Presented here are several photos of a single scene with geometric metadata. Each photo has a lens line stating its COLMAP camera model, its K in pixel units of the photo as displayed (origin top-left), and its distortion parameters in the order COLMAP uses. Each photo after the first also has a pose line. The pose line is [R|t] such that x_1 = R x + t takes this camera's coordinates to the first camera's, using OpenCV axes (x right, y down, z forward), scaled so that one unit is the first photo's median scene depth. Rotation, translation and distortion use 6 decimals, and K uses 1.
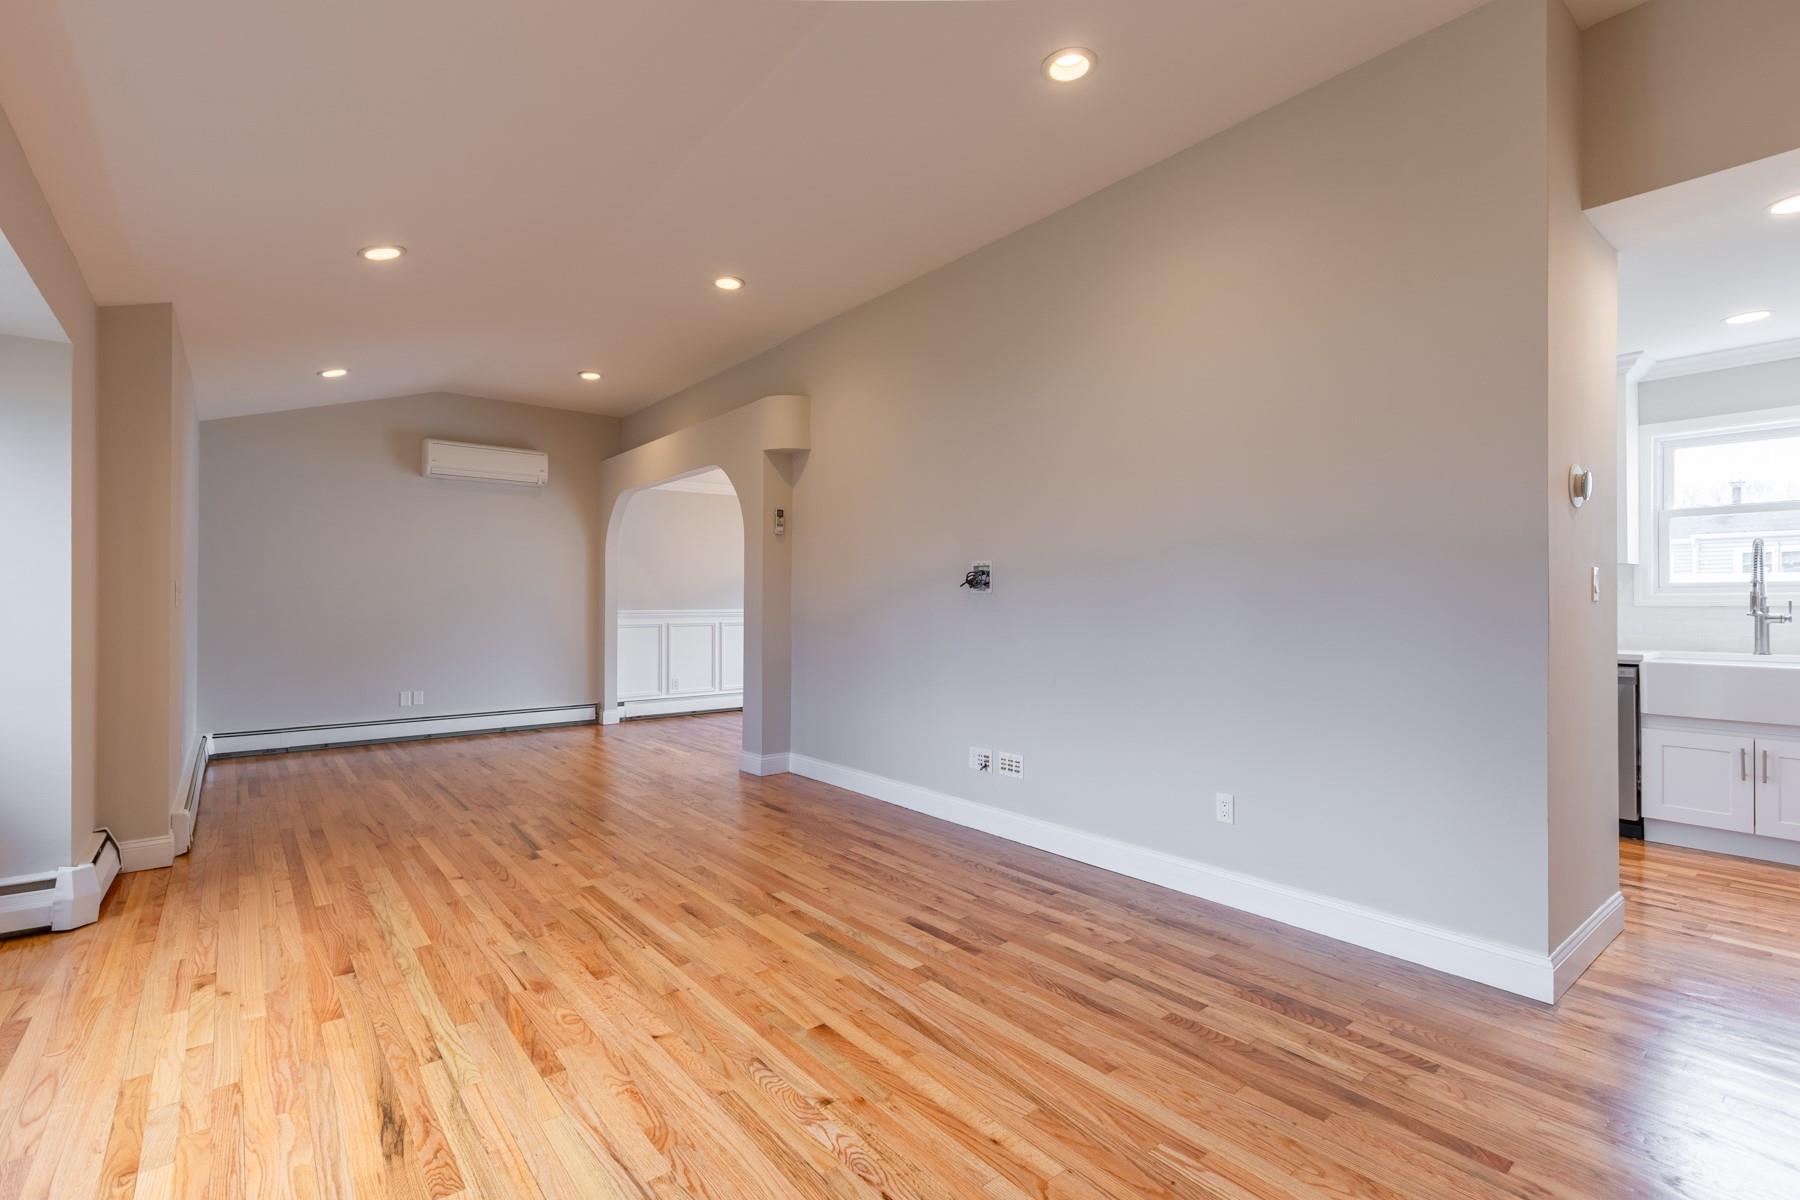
lens RADIAL K [[812.7, 0, 888.7], [0, 812.7, 598.7], [0, 0, 1]] dist [-0.000639, -0.000818]
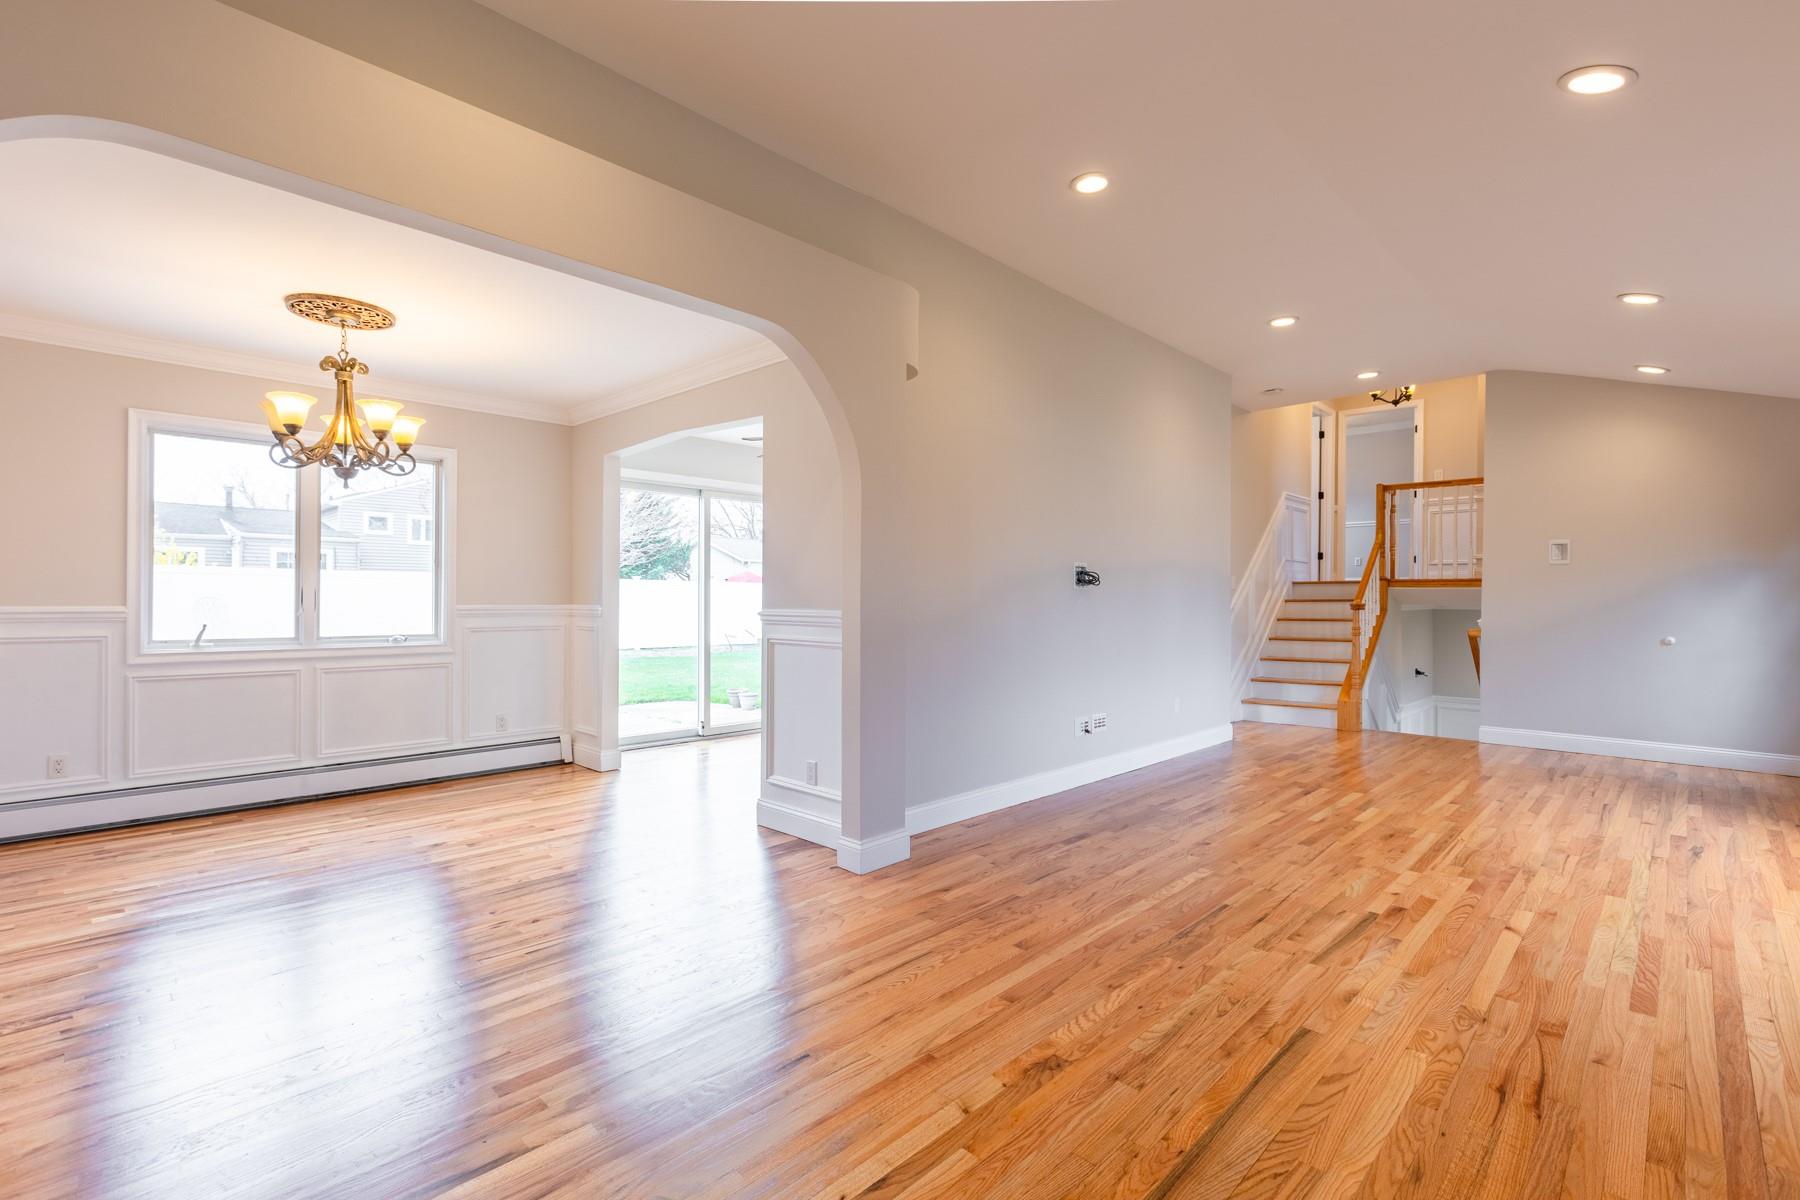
lens RADIAL K [[812.7, 0, 888.7], [0, 812.7, 598.7], [0, 0, 1]] dist [-0.000639, -0.000818]
pose [[-0.114174, 0.000710, 0.993461, -1.306253], [-0.010996, 0.999938, -0.001978, 0.015804], [-0.993400, -0.011150, -0.114159, 1.763594]]
